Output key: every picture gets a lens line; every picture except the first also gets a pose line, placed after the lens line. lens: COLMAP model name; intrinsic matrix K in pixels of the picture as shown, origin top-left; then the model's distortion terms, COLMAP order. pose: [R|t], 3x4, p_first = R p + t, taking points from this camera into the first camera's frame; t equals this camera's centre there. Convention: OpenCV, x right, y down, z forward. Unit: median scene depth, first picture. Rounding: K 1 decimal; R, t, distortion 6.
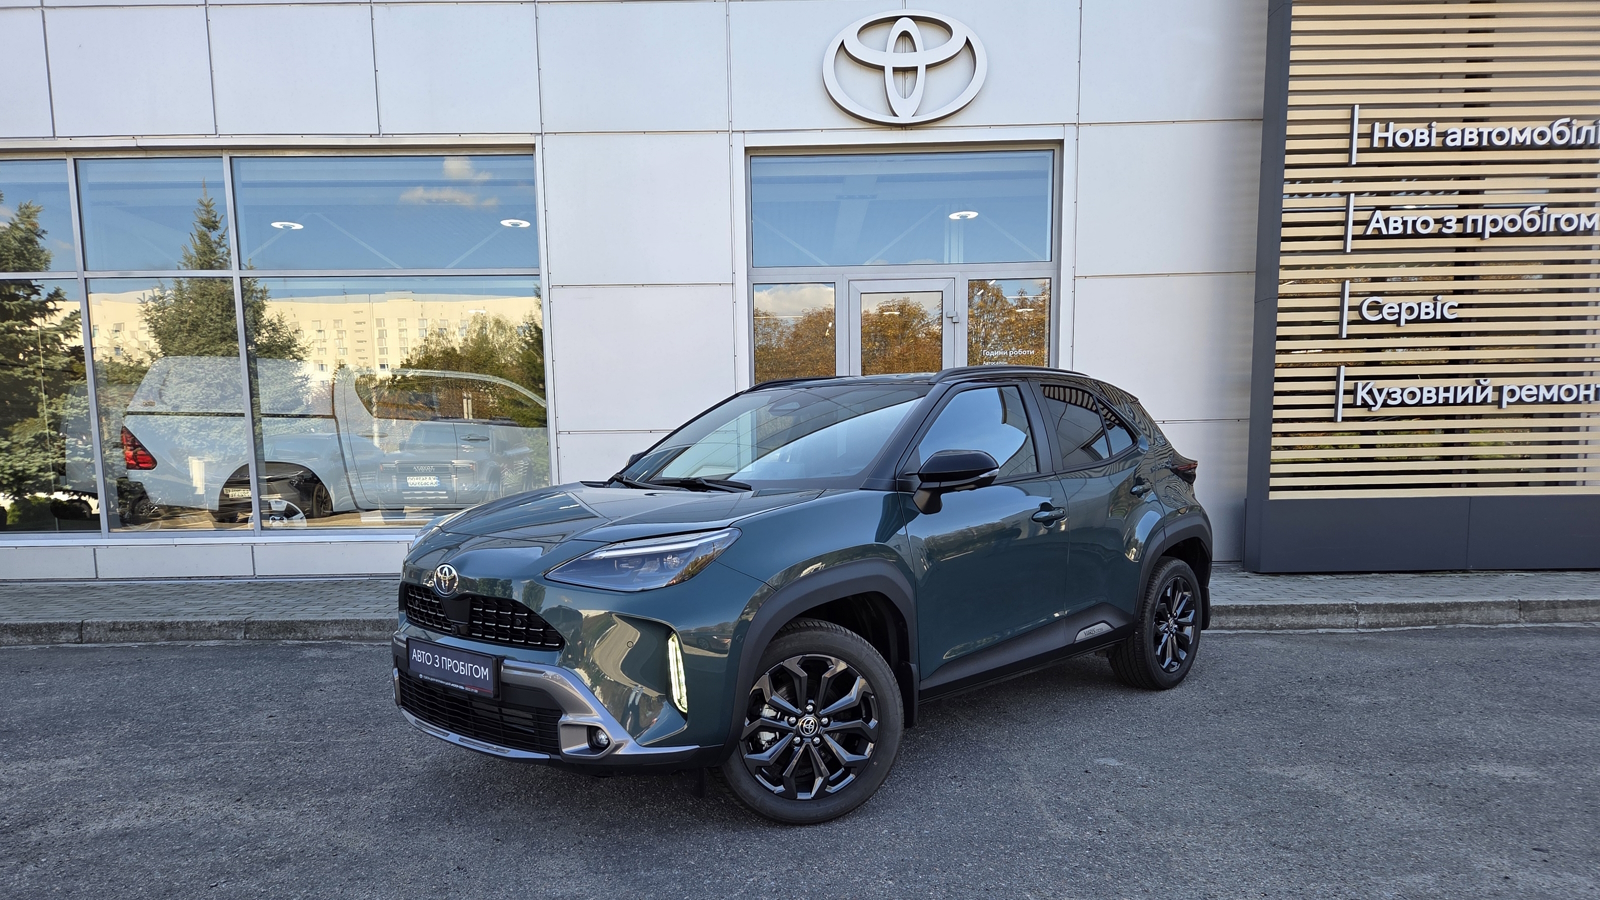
lens RADIAL K [[1112.1, 0, 738.4], [0, 1112.1, 607.0], [0, 0, 1]] dist [0.076698, -0.064707]
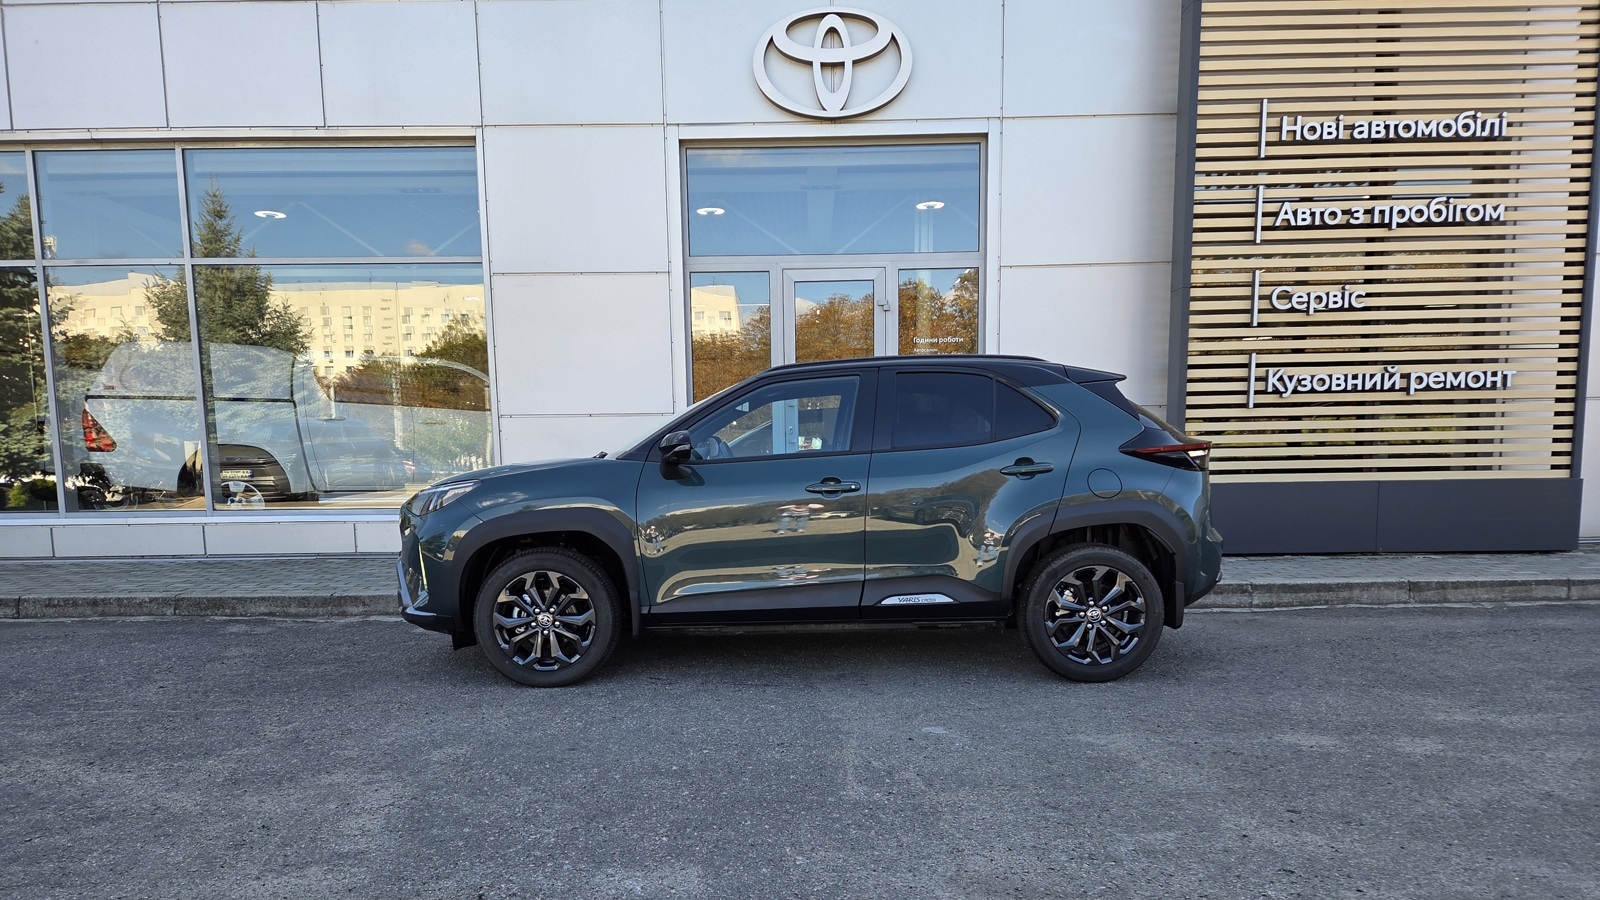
lens RADIAL K [[1101.1, 0, 756.8], [0, 1101.1, 588.2], [0, 0, 1]] dist [0.080678, -0.071683]
pose [[0.999949, 0.003093, -0.009641, 0.093079], [-0.003124, 0.999990, -0.003188, 0.004957], [0.009631, 0.003218, 0.999948, -0.018598]]
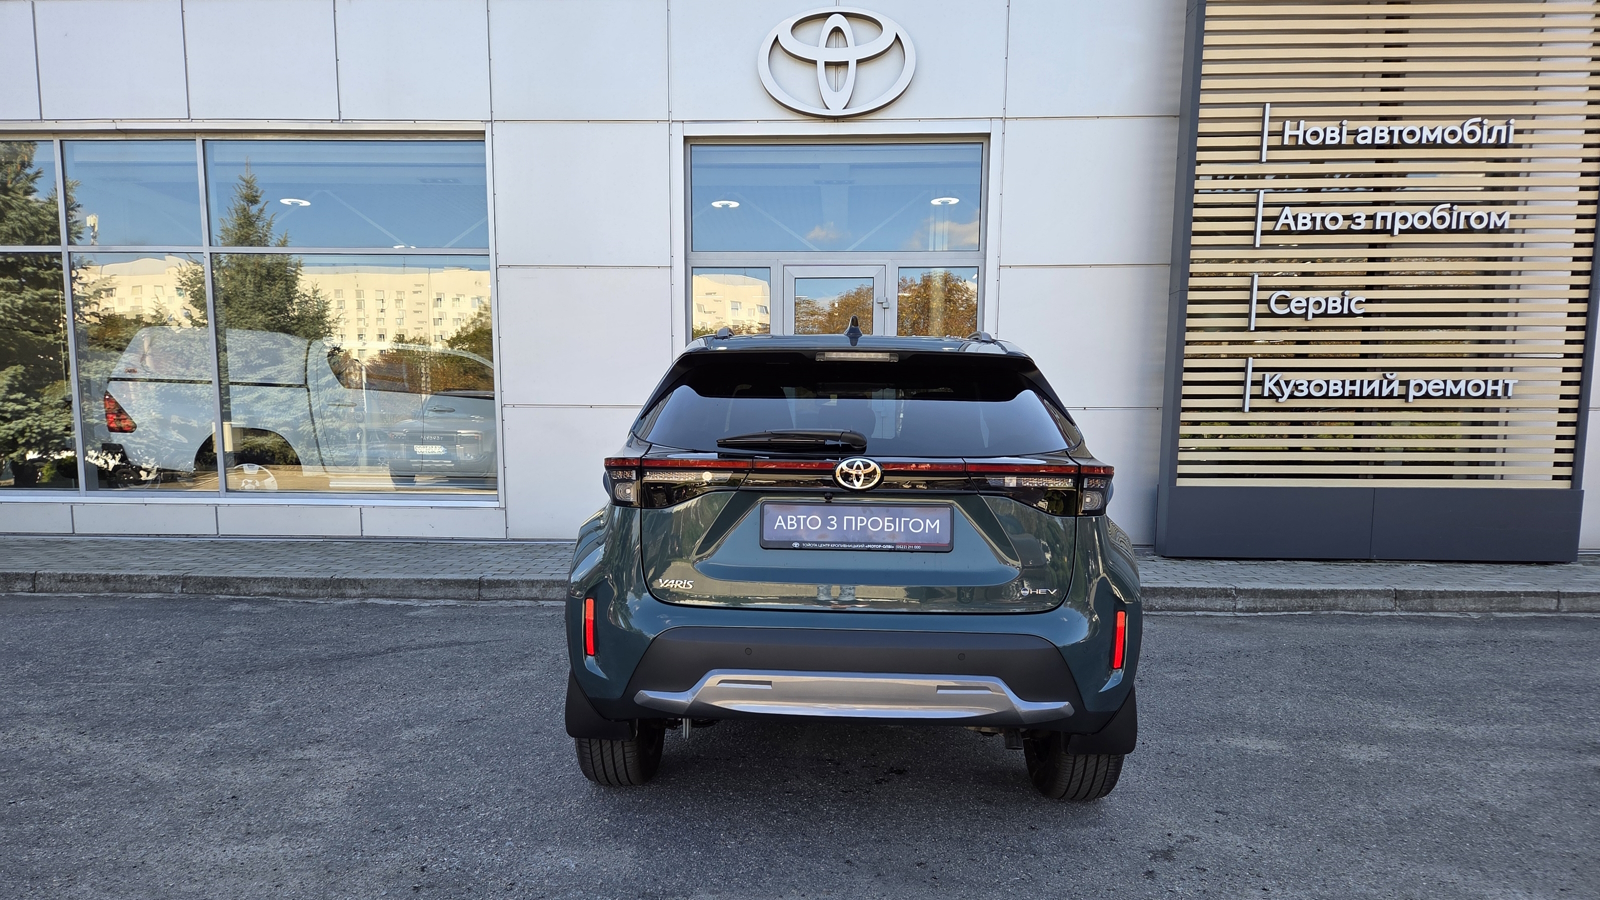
lens RADIAL K [[1105.4, 0, 745.6], [0, 1105.4, 584.7], [0, 0, 1]] dist [0.076026, -0.067435]
pose [[0.998713, 0.027508, -0.042602, 0.125271], [-0.027406, 0.999620, 0.002977, 0.002688], [0.042667, -0.001806, 0.999088, -0.036582]]
